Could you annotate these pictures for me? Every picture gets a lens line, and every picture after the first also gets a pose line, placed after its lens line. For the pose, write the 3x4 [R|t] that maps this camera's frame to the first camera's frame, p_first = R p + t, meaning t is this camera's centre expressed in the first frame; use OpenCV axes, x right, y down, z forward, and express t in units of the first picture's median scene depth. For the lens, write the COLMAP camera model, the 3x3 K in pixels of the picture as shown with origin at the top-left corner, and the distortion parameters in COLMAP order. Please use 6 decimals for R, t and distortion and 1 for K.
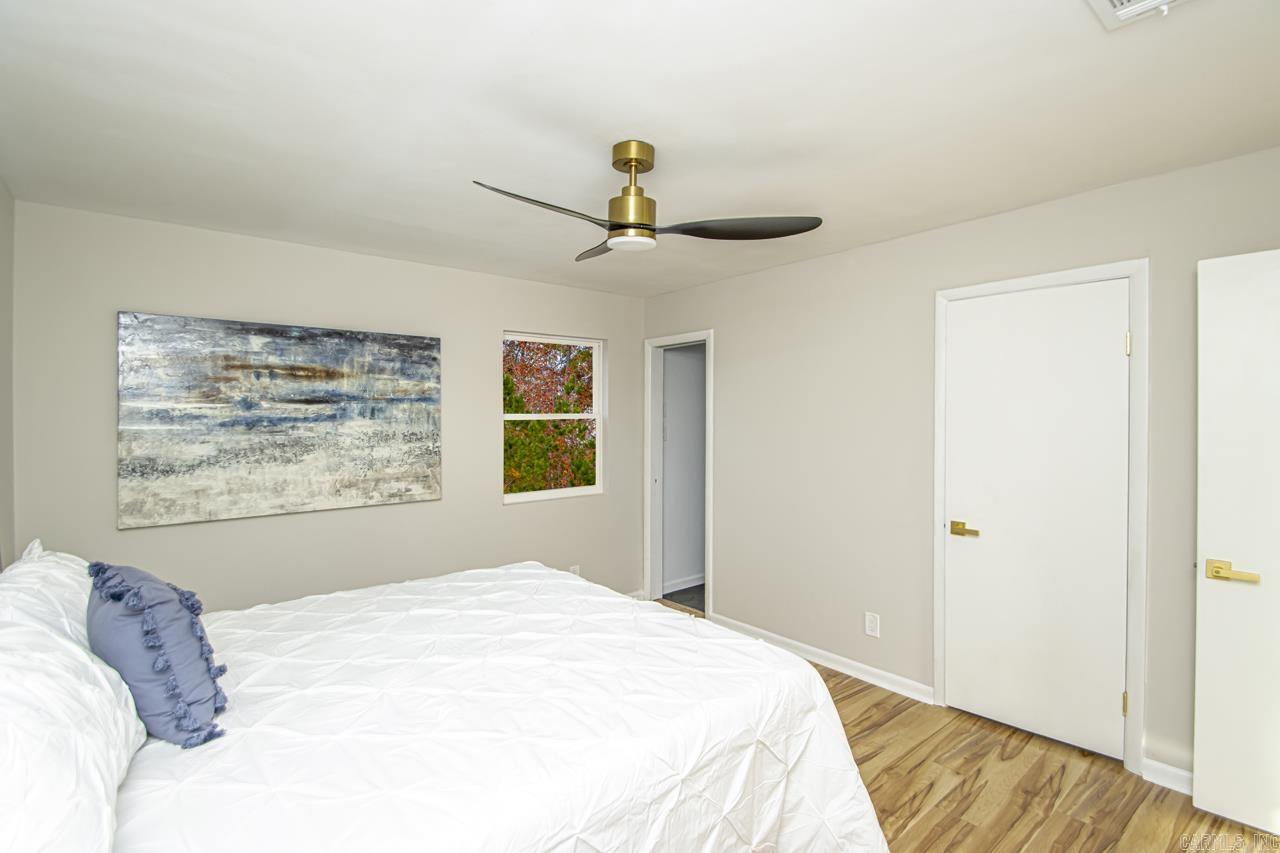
lens RADIAL K [[604.6, 0, 648.8], [0, 604.6, 423.1], [0, 0, 1]] dist [-0.000212, -0.000242]
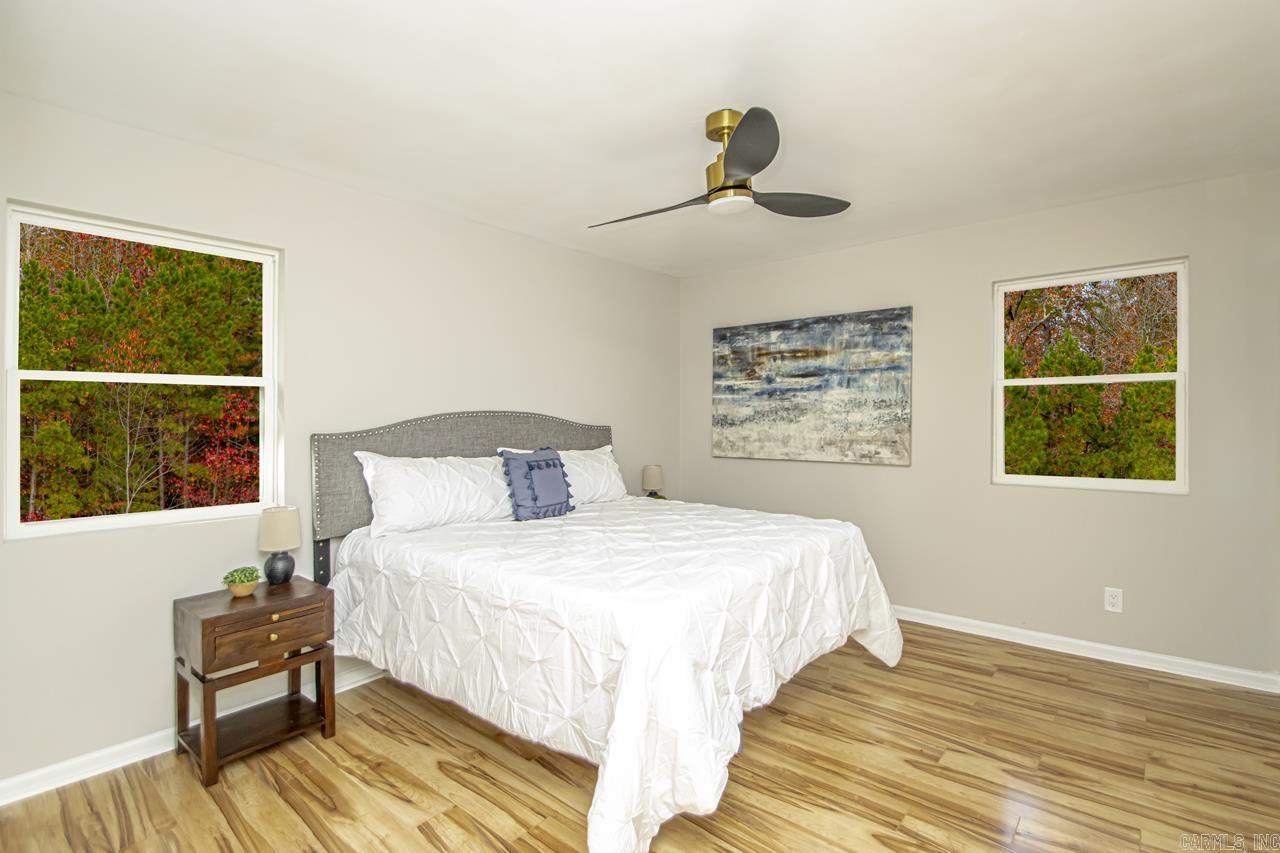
lens RADIAL K [[604.6, 0, 648.8], [0, 604.6, 423.1], [0, 0, 1]] dist [-0.000212, -0.000242]
pose [[0.163324, 0.016745, -0.986430, 0.655123], [-0.007928, 0.999846, 0.015660, 0.047541], [0.986541, 0.005263, 0.163431, 0.454601]]
